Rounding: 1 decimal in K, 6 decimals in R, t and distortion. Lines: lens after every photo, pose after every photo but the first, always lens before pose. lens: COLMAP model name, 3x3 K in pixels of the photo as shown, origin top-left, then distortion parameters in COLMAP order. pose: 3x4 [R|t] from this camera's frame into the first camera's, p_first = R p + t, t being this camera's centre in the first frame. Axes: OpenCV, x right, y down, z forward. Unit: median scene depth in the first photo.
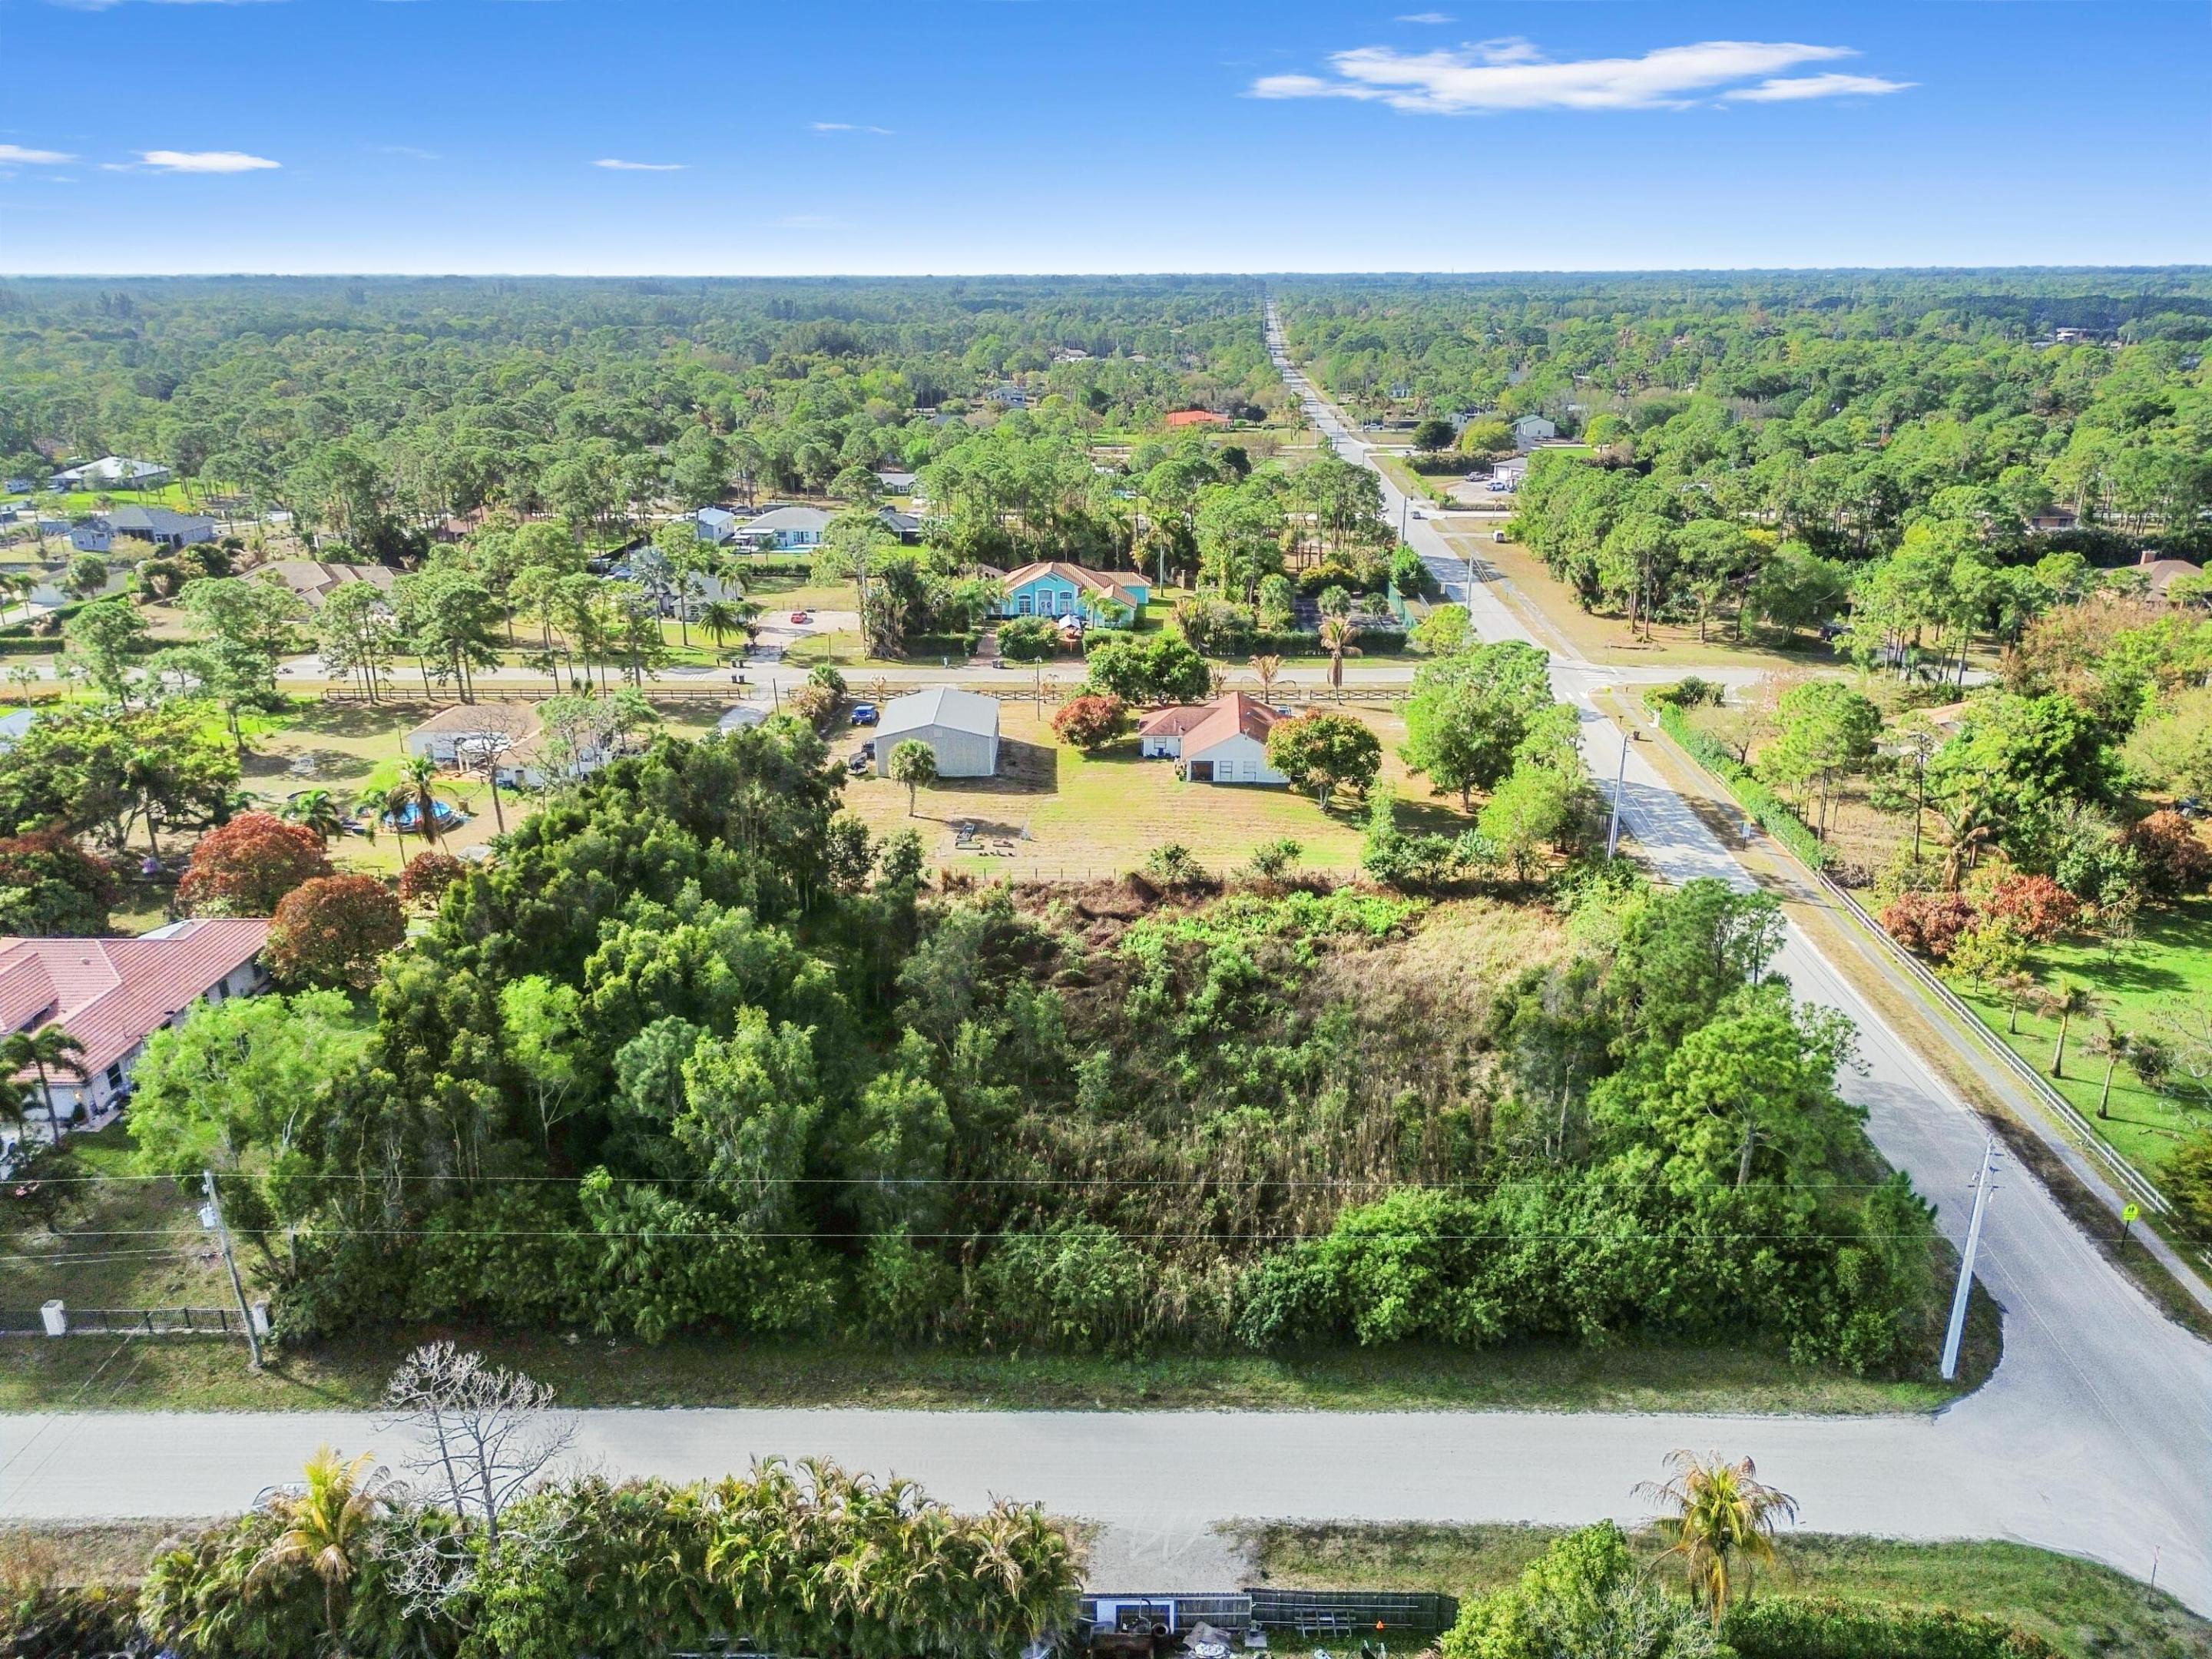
lens RADIAL K [[1595.5, 0, 1111.7], [0, 1595.5, 827.1], [0, 0, 1]] dist [0.040068, -0.001345]
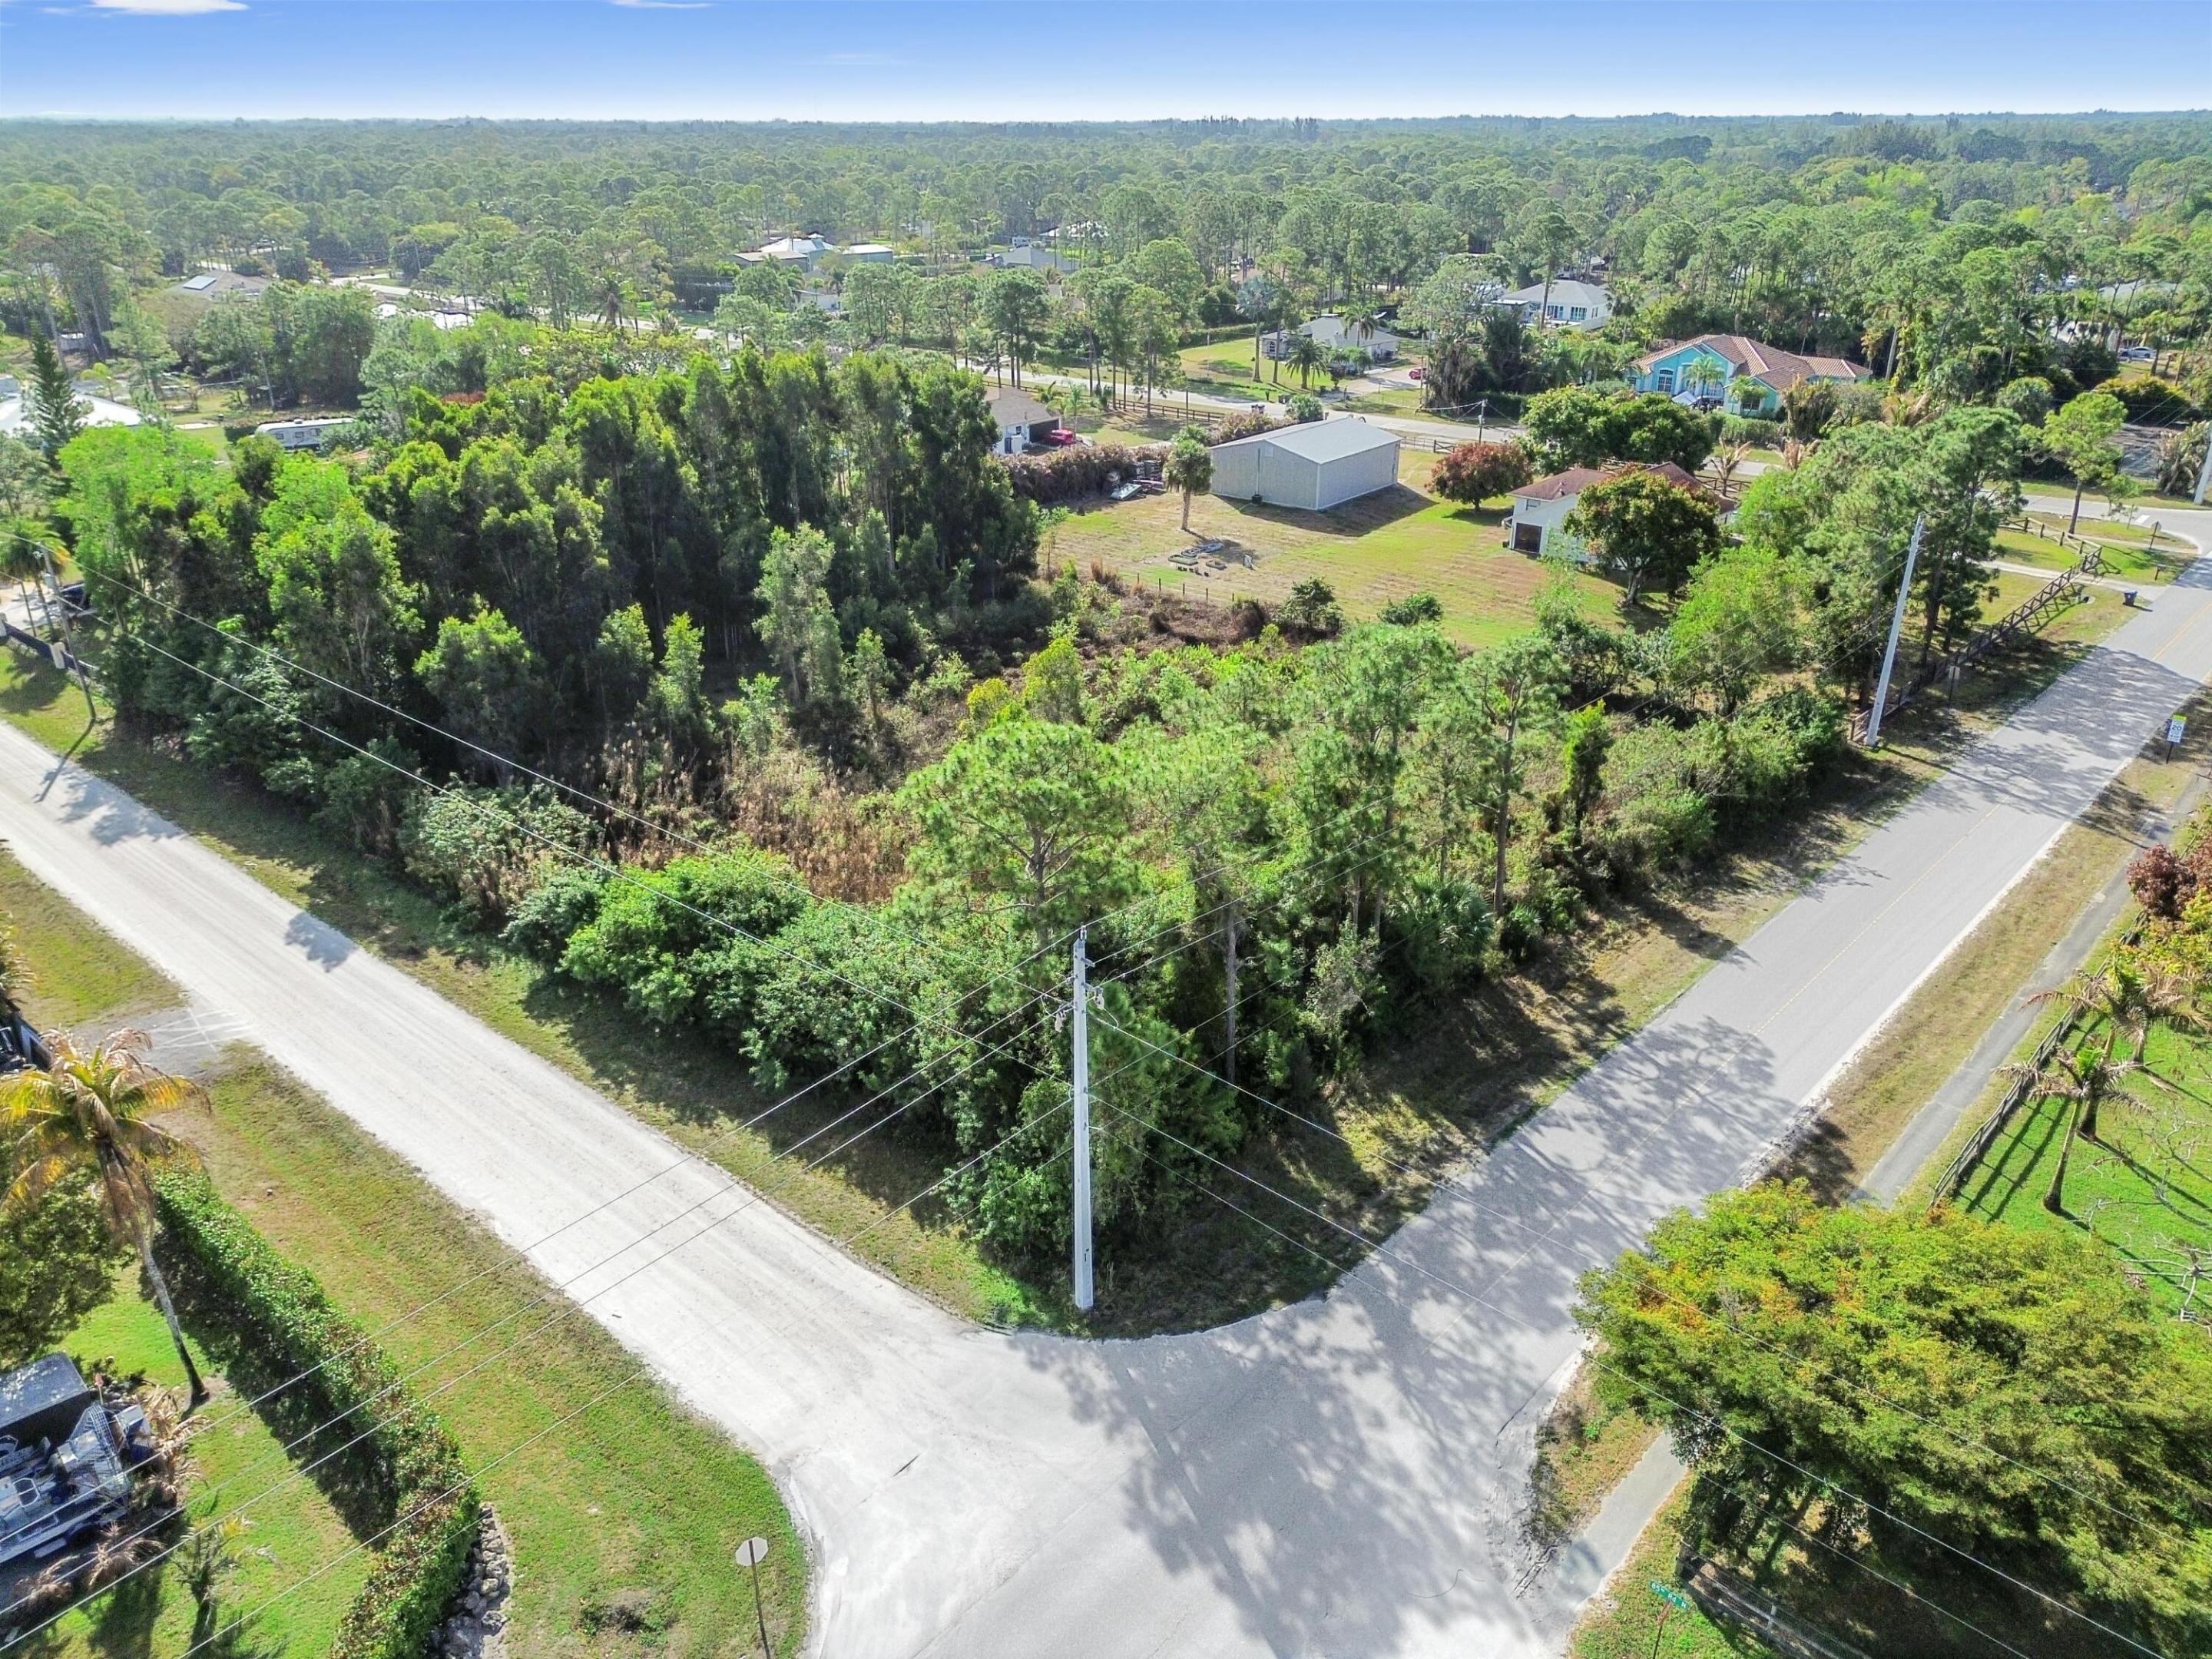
lens RADIAL K [[1595.5, 0, 1111.7], [0, 1595.5, 827.1], [0, 0, 1]] dist [0.040068, -0.001345]
pose [[0.765288, 0.263219, -0.587410, 0.485197], [-0.212750, 0.964716, 0.155115, 0.029241], [0.607513, 0.006264, 0.794285, 0.280614]]
